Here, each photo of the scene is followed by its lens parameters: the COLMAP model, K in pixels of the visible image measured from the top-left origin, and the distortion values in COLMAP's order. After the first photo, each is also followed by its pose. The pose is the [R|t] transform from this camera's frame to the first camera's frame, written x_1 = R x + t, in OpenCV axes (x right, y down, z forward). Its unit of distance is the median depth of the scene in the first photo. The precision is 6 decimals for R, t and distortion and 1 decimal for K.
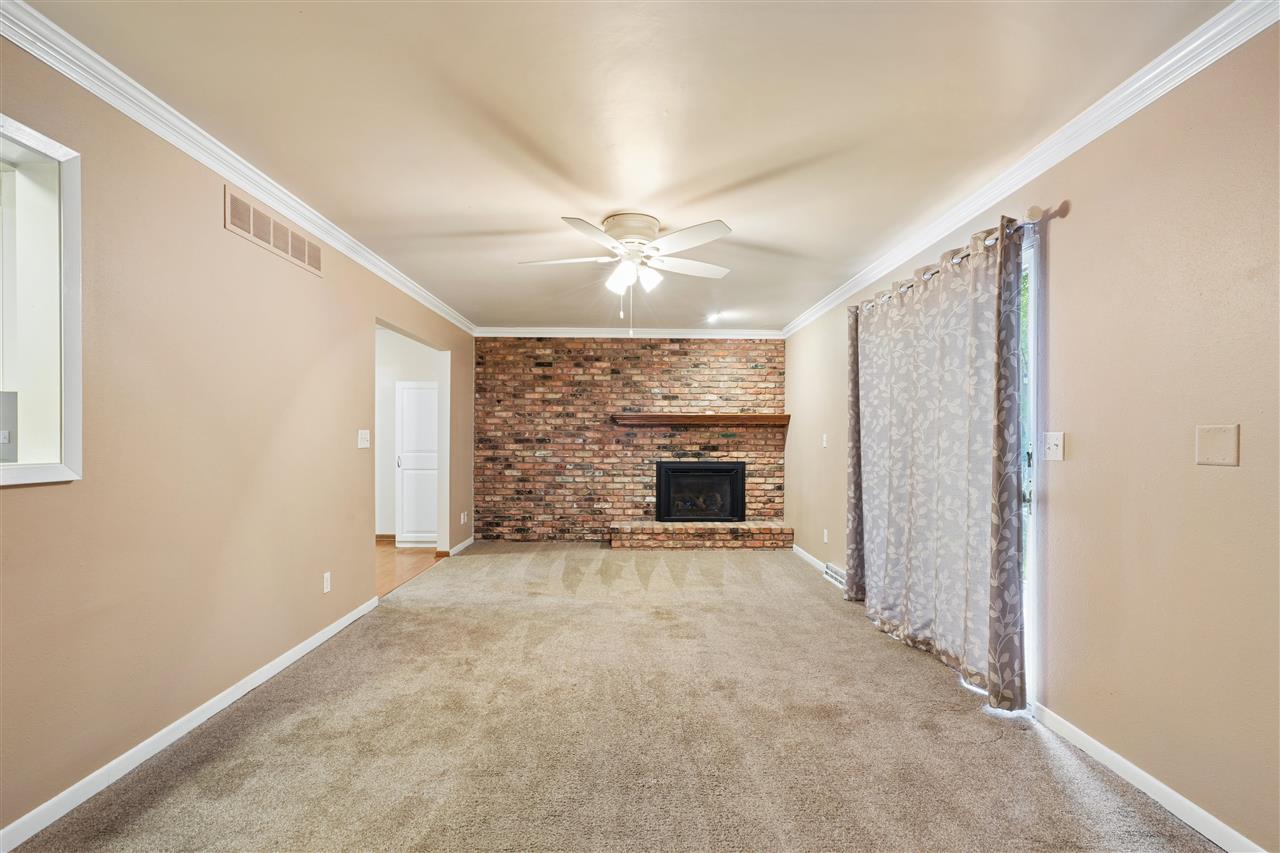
lens RADIAL K [[577.3, 0, 641.8], [0, 577.3, 432.9], [0, 0, 1]] dist [-0.003489, 0.002023]
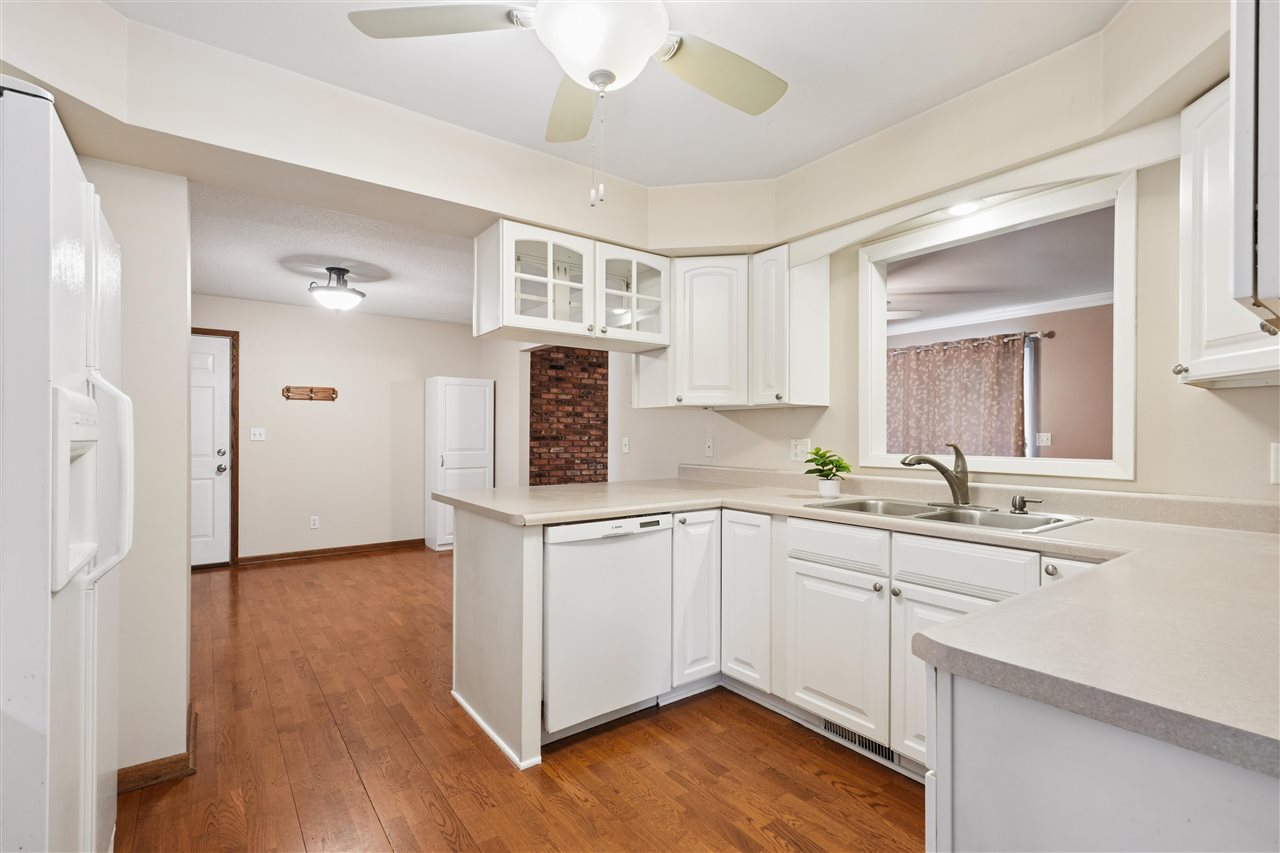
lens RADIAL K [[577.3, 0, 644.2], [0, 577.3, 429.6], [0, 0, 1]] dist [-0.003489, 0.002023]
pose [[0.814947, 0.004148, 0.579521, -0.661202], [-0.004397, 0.999990, -0.000975, -0.001885], [-0.579519, -0.001753, 0.814957, 0.027251]]
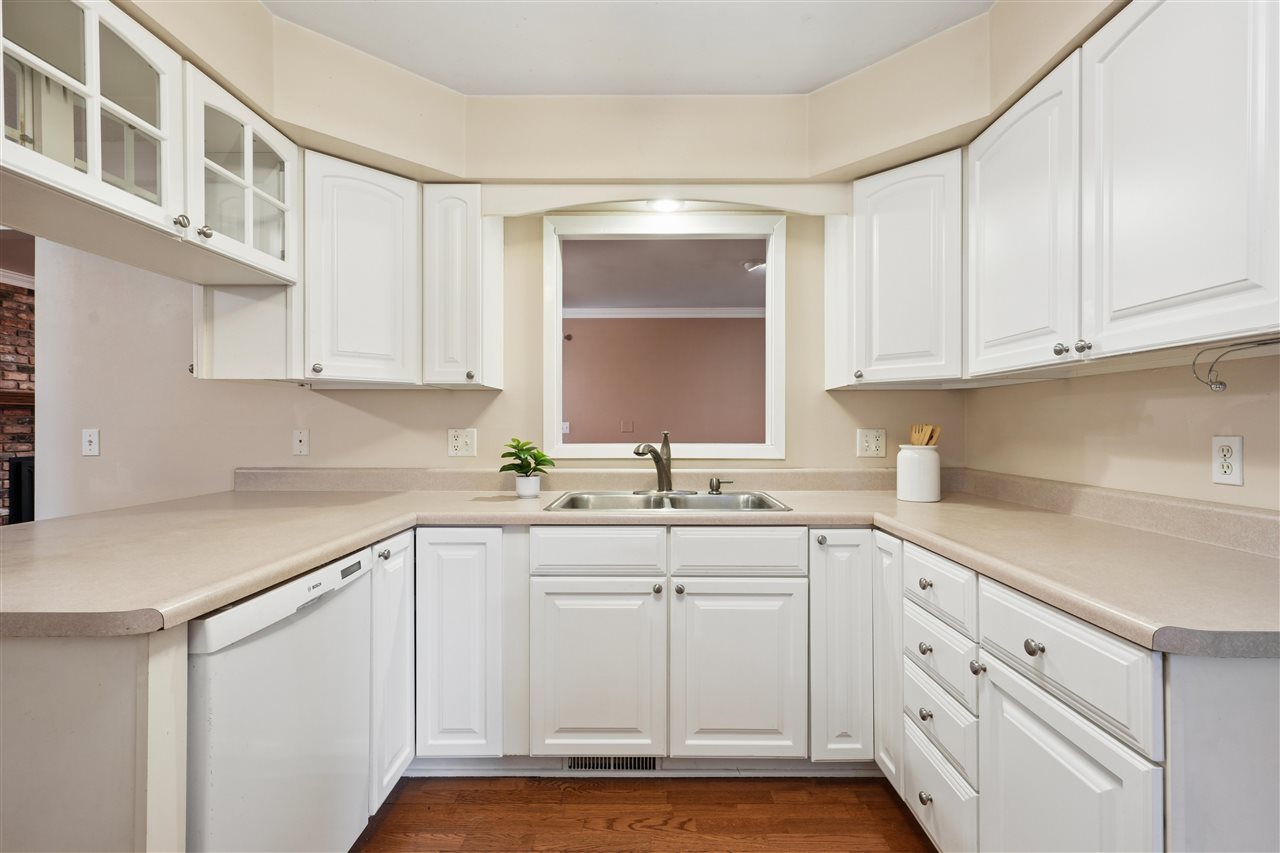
lens RADIAL K [[577.3, 0, 642.9], [0, 577.3, 423.4], [0, 0, 1]] dist [-0.003489, 0.002023]
pose [[0.034448, 0.000029, 0.999407, -0.664974], [-0.008615, 0.999963, 0.000268, -0.000057], [-0.999369, -0.008619, 0.034447, 0.197737]]
